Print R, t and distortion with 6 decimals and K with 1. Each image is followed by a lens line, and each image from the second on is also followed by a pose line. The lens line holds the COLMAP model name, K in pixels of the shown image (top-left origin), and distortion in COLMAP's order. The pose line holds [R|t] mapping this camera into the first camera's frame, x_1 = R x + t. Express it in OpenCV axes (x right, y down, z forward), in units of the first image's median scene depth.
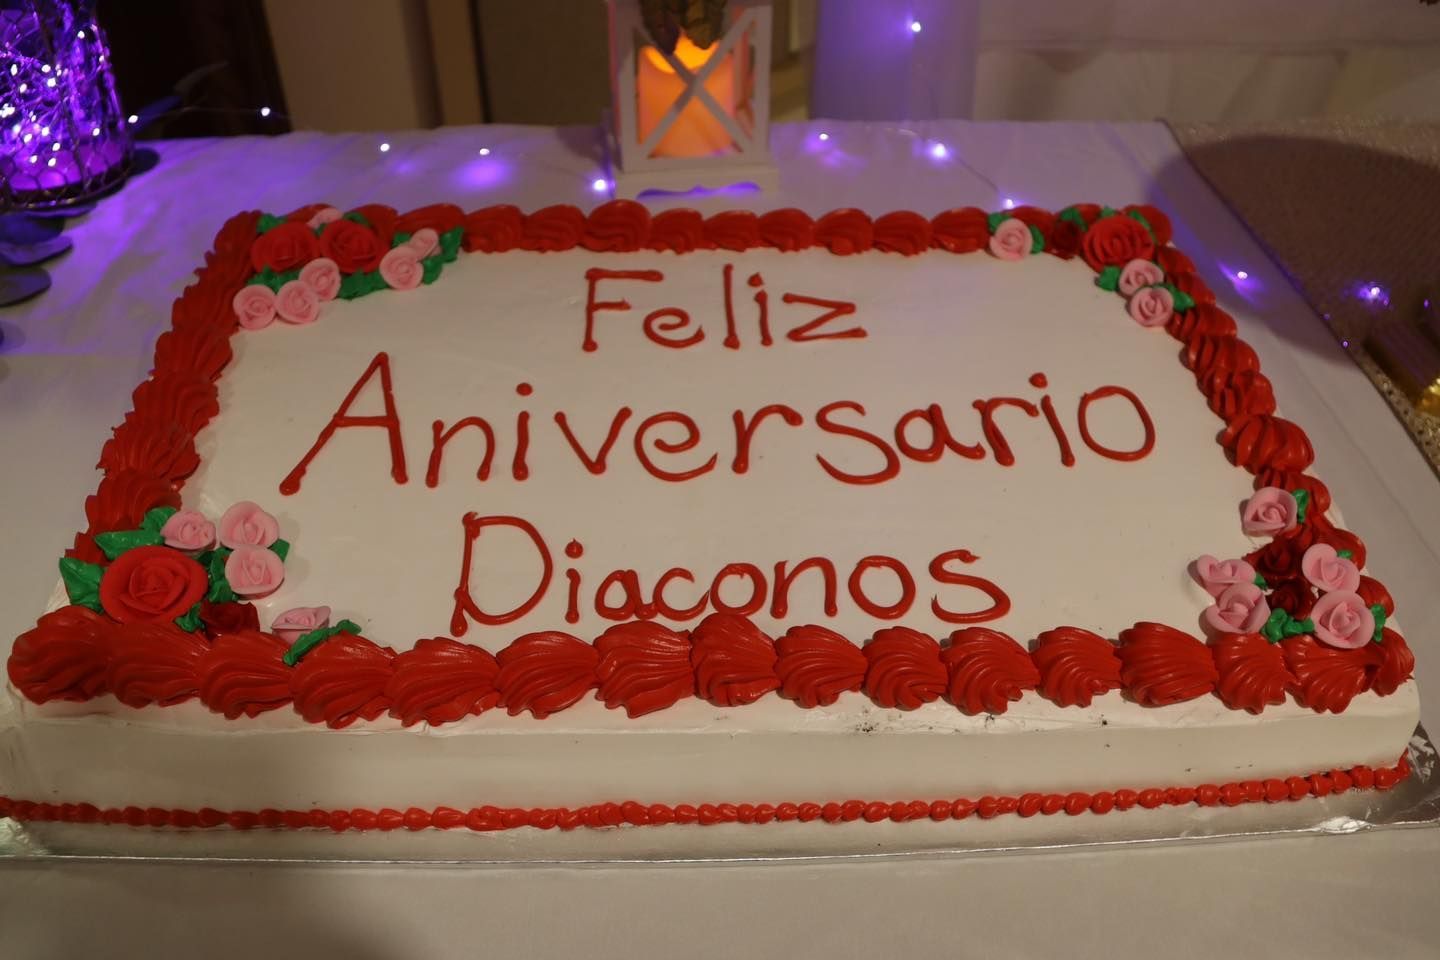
lens RADIAL K [[1222.1, 0, 718.0], [0, 1222.1, 485.5], [0, 0, 1]] dist [-0.144601, 0.149217]
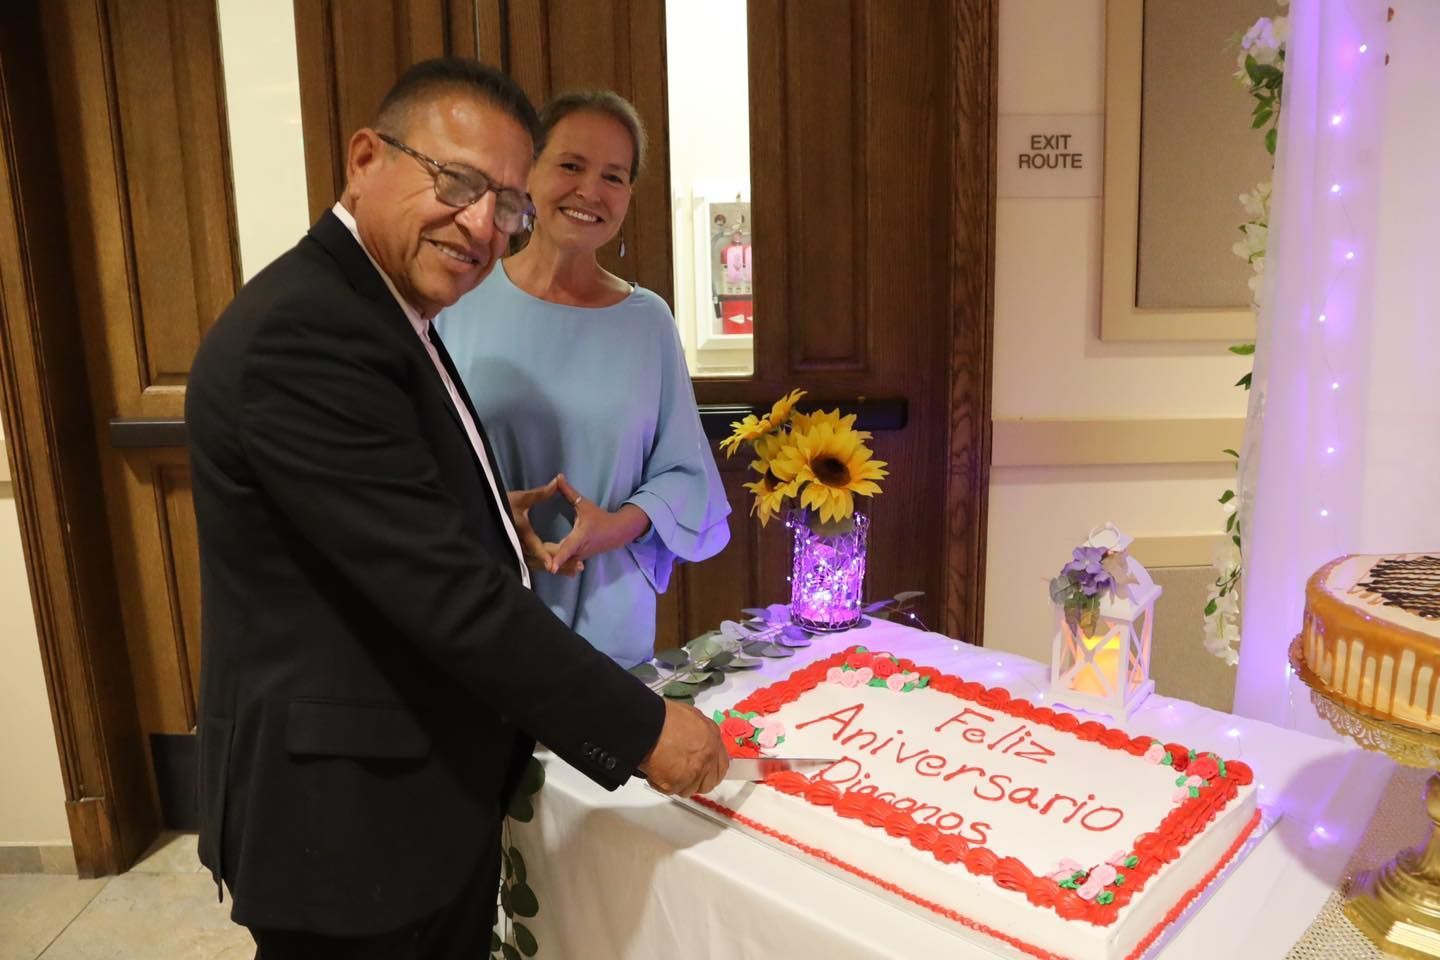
lens RADIAL K [[1222.1, 0, 714.1], [0, 1222.1, 470.3], [0, 0, 1]] dist [-0.144601, 0.149217]
pose [[0.703535, 0.158426, -0.692776, 1.085424], [-0.459024, 0.845504, -0.272800, 0.286549], [0.542527, 0.509925, 0.667564, -1.009090]]
